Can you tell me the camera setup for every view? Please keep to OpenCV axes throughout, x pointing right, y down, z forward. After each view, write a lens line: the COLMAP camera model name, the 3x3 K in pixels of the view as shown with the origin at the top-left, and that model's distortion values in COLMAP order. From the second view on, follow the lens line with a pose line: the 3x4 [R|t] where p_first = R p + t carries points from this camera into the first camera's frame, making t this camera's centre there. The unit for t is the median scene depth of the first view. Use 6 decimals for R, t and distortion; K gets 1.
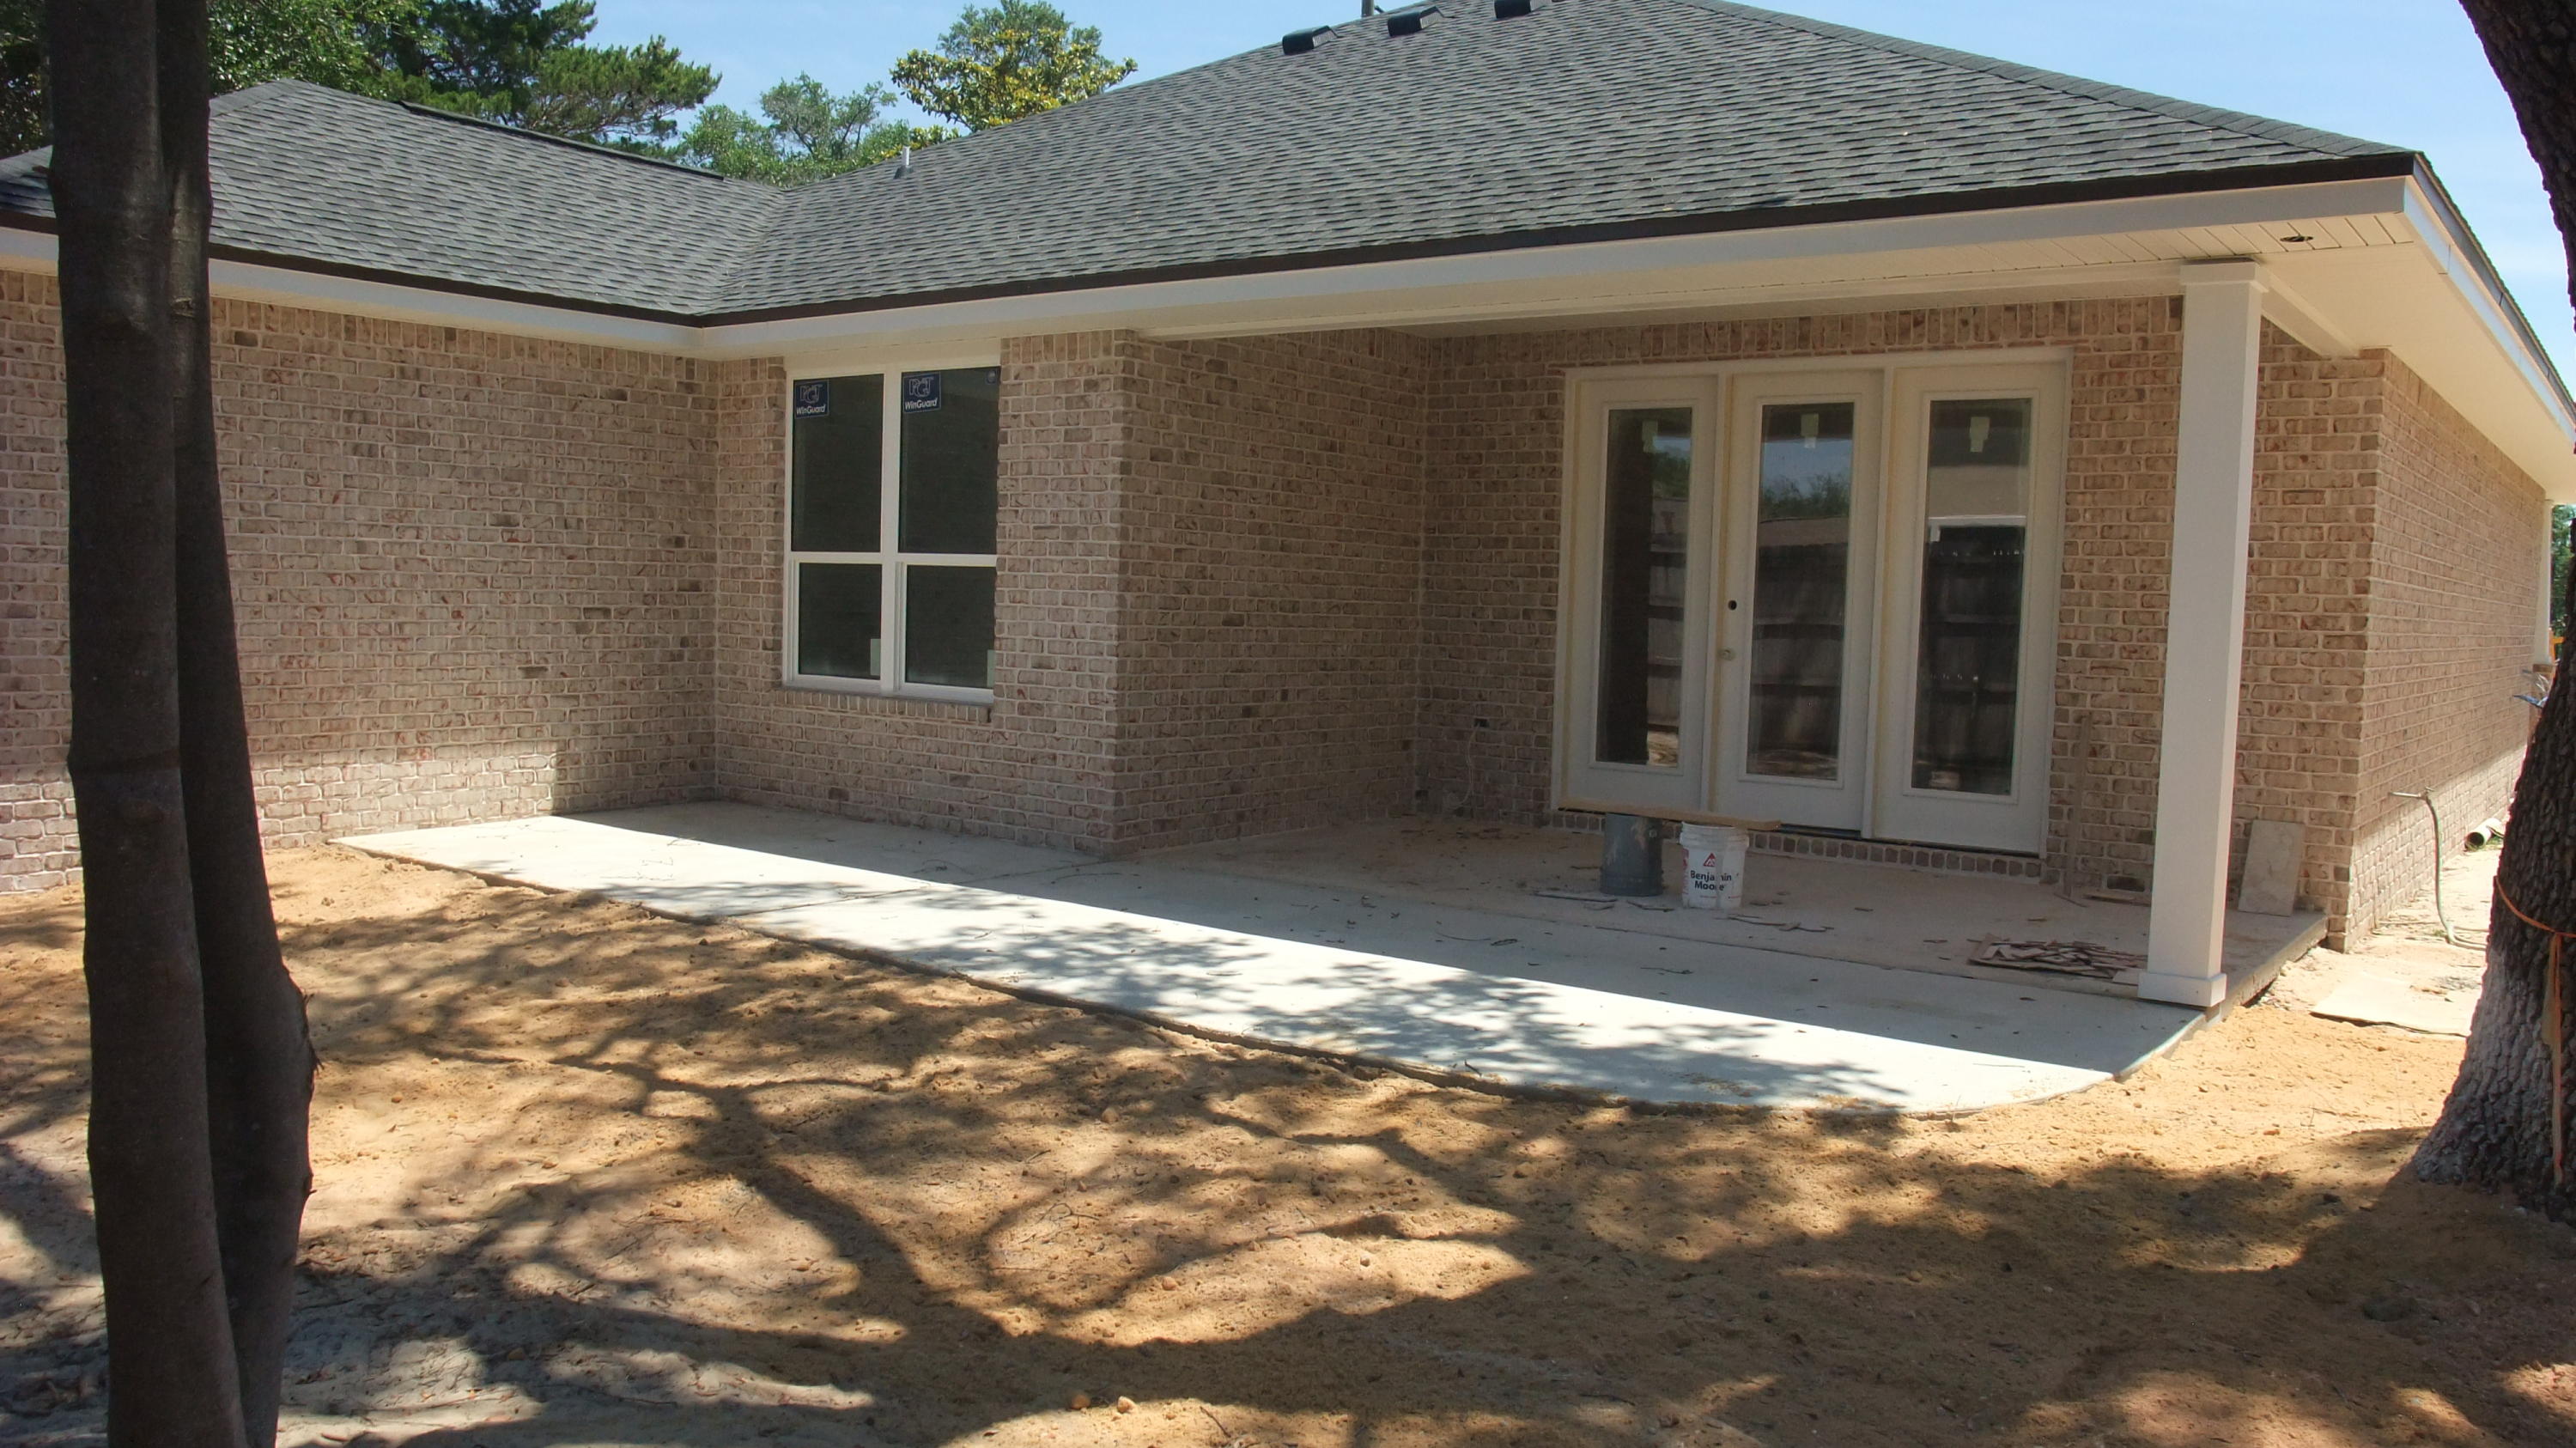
lens RADIAL K [[1962.5, 0, 1304.3], [0, 1962.5, 736.0], [0, 0, 1]] dist [-0.085003, 0.056867]
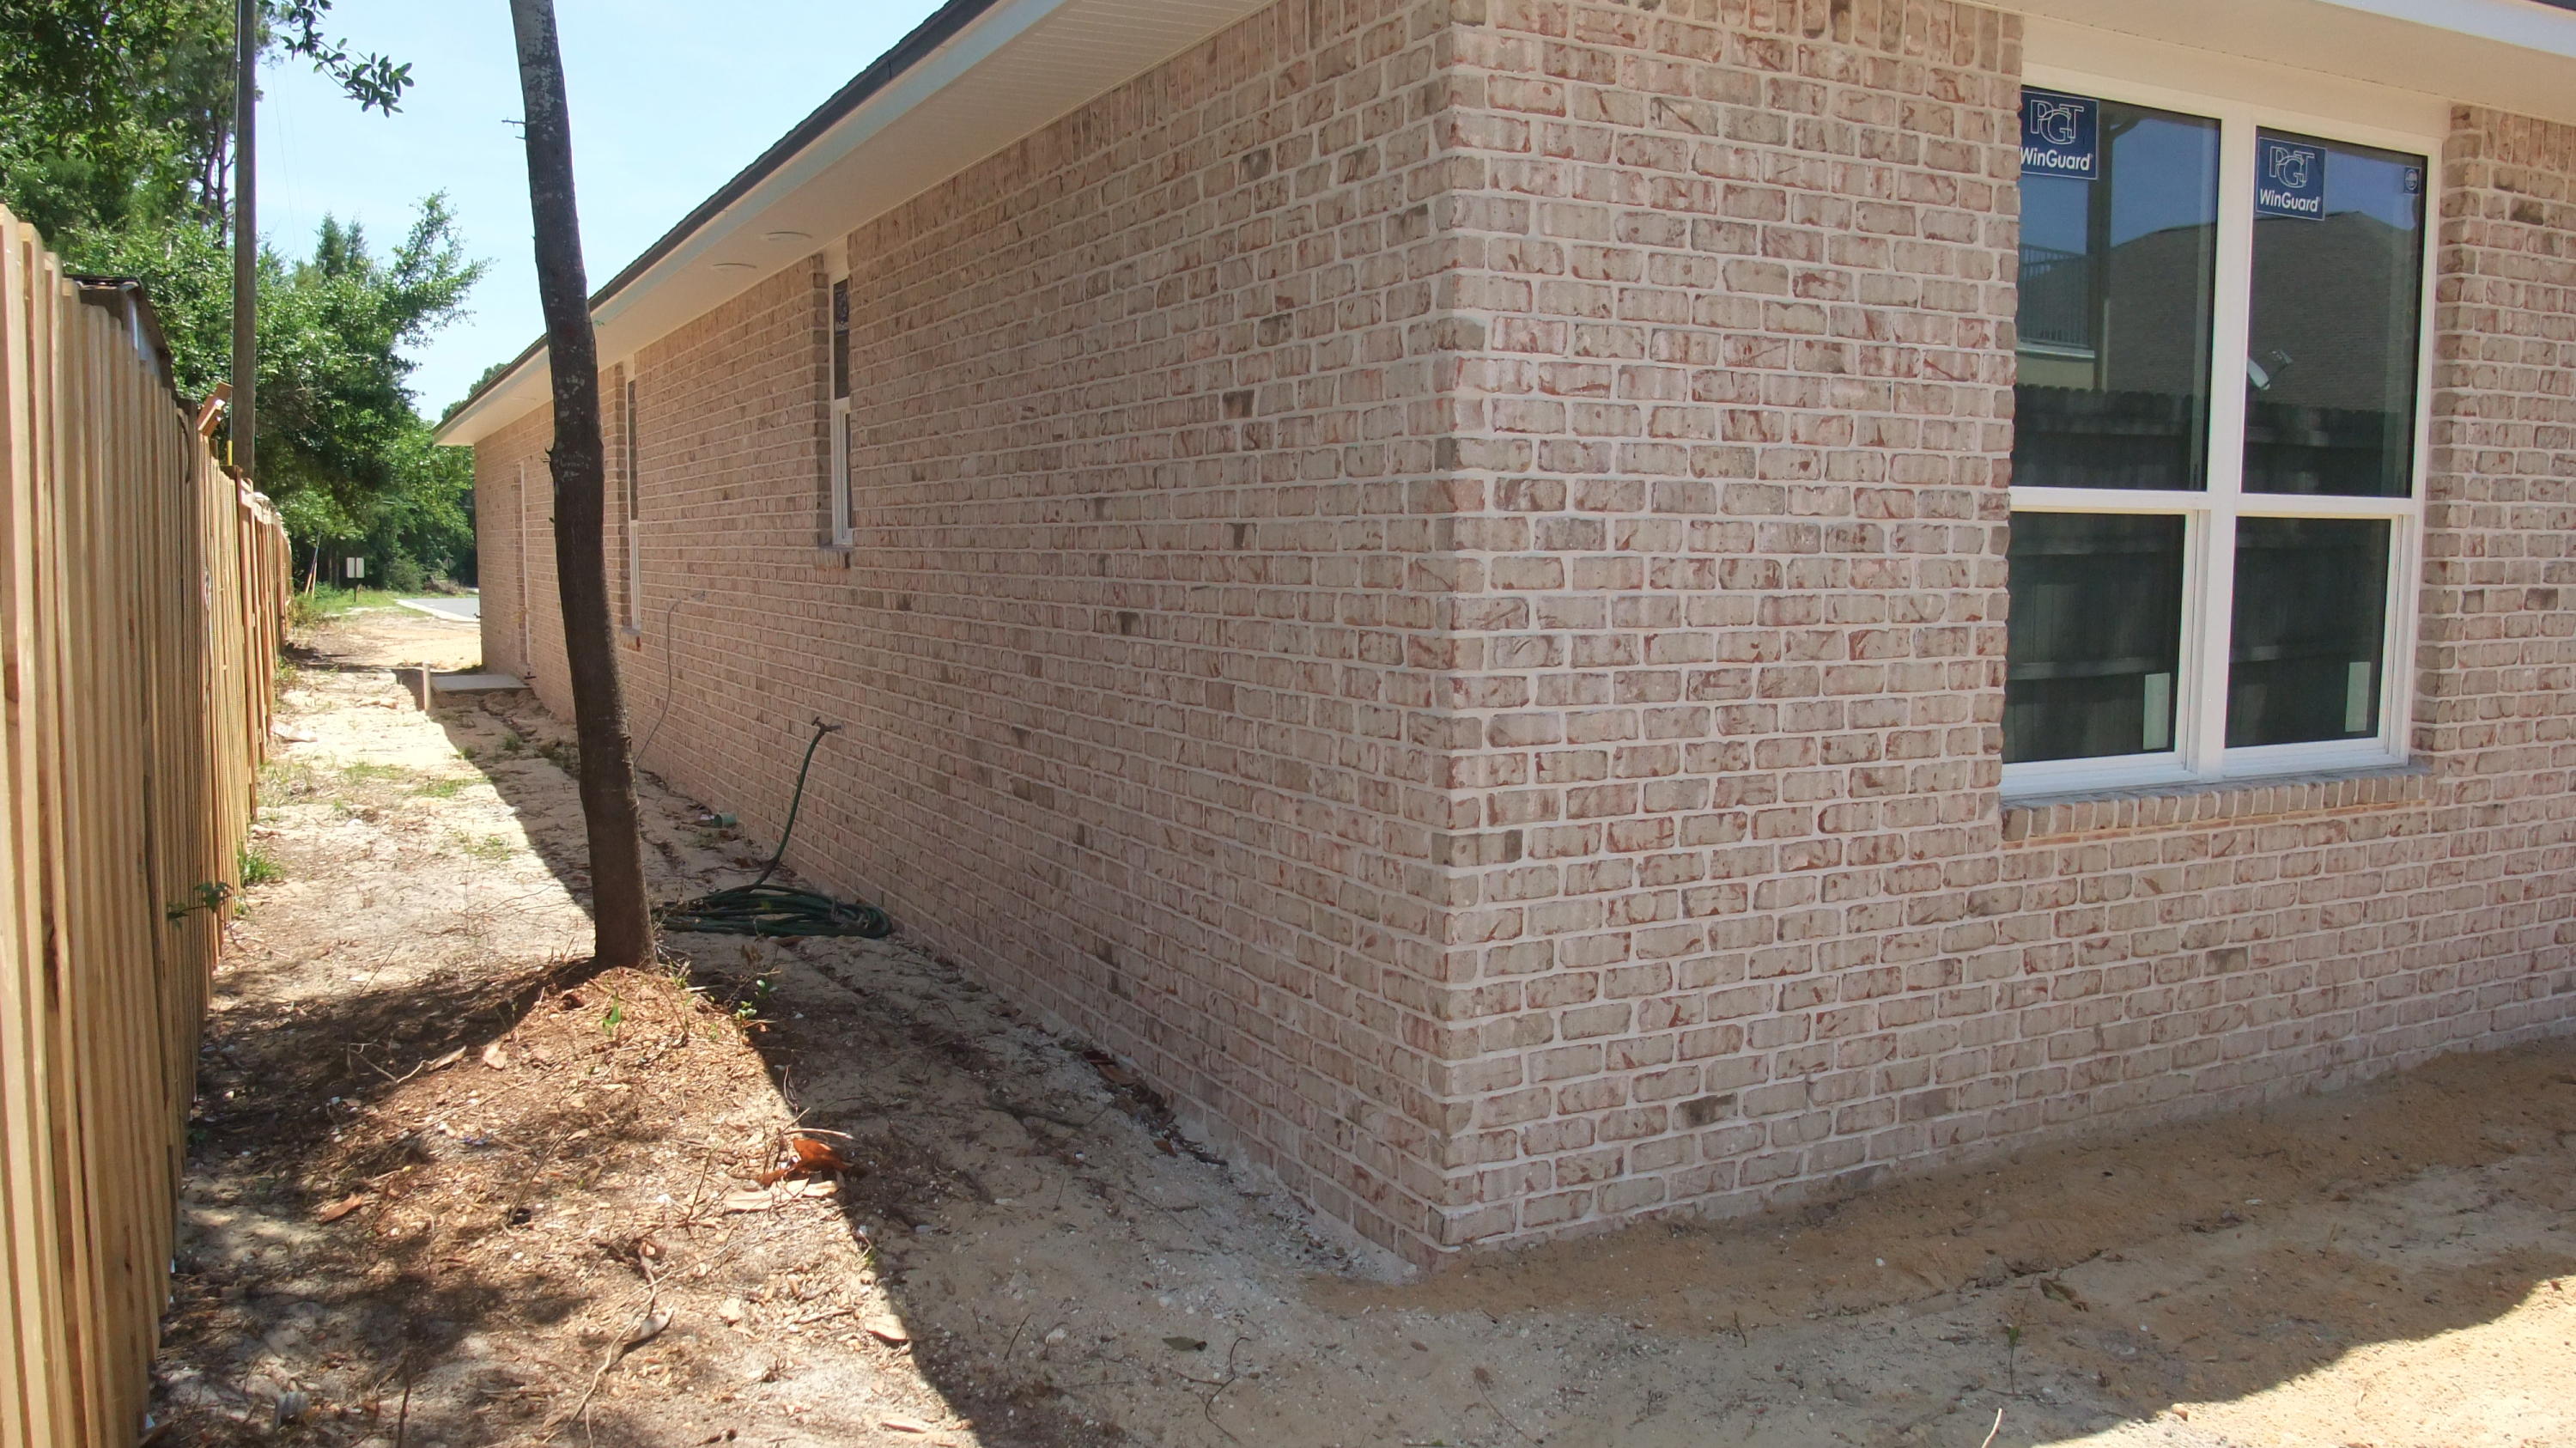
lens RADIAL K [[1962.5, 0, 1289.8], [0, 1962.5, 747.4], [0, 0, 1]] dist [-0.085003, 0.056867]
pose [[0.435988, -0.112506, 0.892893, -0.824283], [0.082675, 0.992967, 0.084746, -0.098943], [-0.896147, 0.036871, 0.442223, 1.093347]]
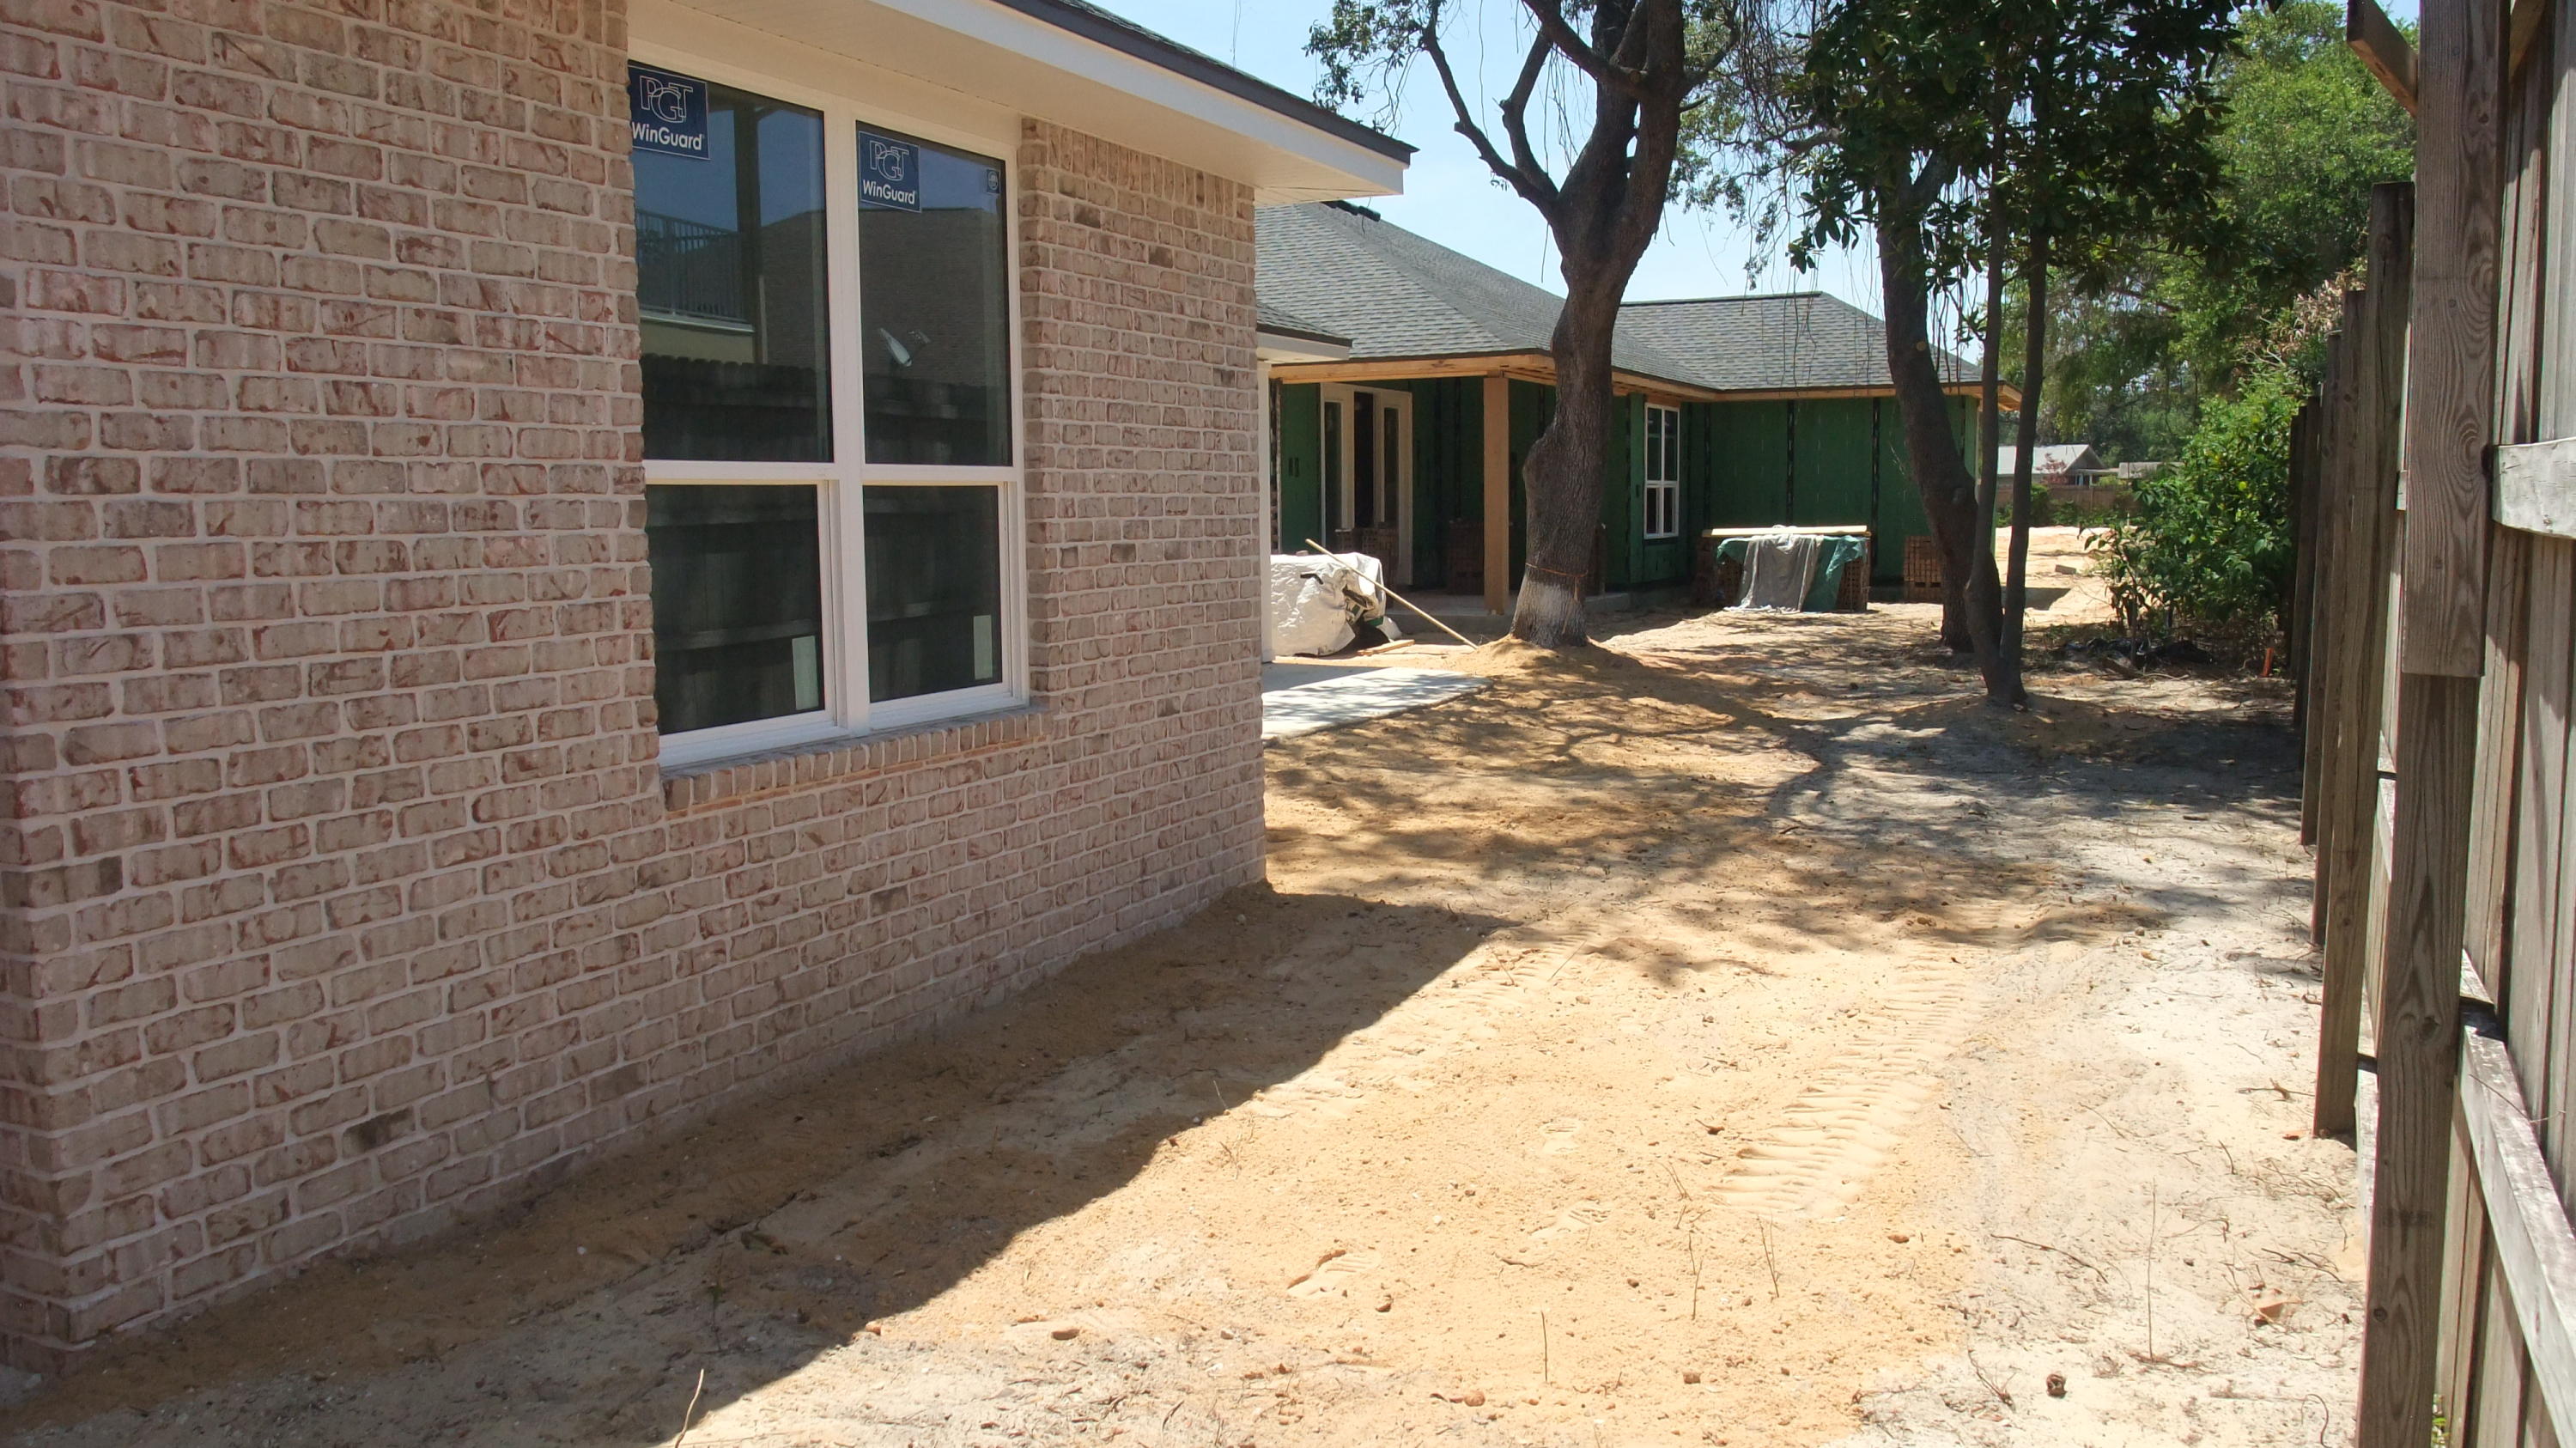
lens RADIAL K [[1962.5, 0, 1289.9], [0, 1962.5, 743.8], [0, 0, 1]] dist [-0.085003, 0.056867]
pose [[-0.197279, -0.135071, 0.970998, -0.821638], [0.090793, 0.983689, 0.155283, -0.098693], [-0.976134, 0.118794, -0.181798, 1.082784]]
